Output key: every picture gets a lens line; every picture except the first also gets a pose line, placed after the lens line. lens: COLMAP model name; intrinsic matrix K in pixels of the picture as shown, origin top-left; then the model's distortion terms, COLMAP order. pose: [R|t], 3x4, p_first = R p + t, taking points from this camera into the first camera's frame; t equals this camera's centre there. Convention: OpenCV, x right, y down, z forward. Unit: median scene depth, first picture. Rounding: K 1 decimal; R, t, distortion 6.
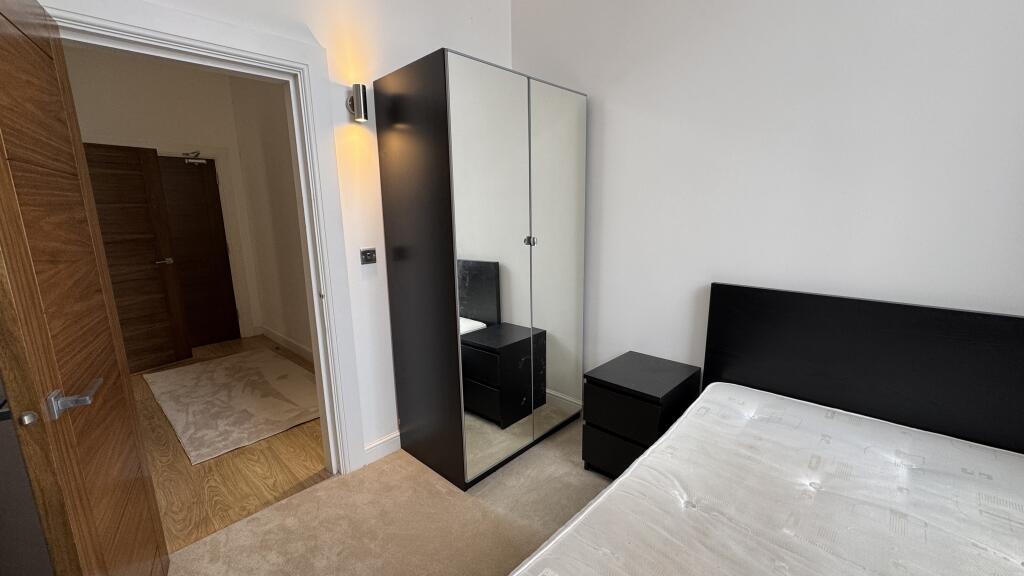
lens RADIAL K [[409.3, 0, 510.9], [0, 409.3, 287.1], [0, 0, 1]] dist [-0.000497, -0.000063]
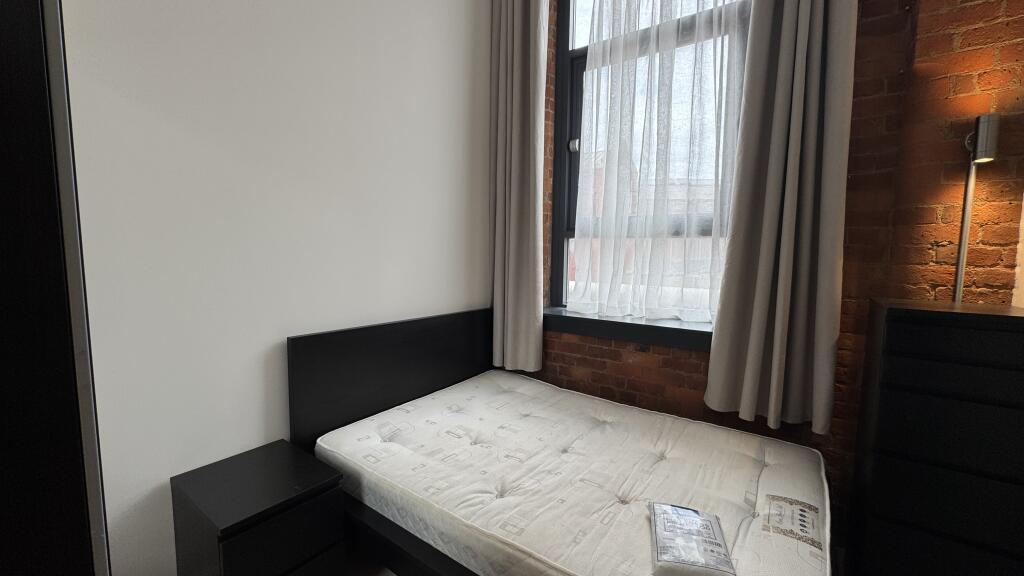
lens RADIAL K [[409.3, 0, 510.9], [0, 409.3, 287.1], [0, 0, 1]] dist [-0.000497, -0.000063]
pose [[-0.142472, -0.066384, 0.987570, -0.538585], [0.171156, 0.981066, 0.090638, -0.138306], [-0.974888, 0.181942, -0.128412, 0.742243]]
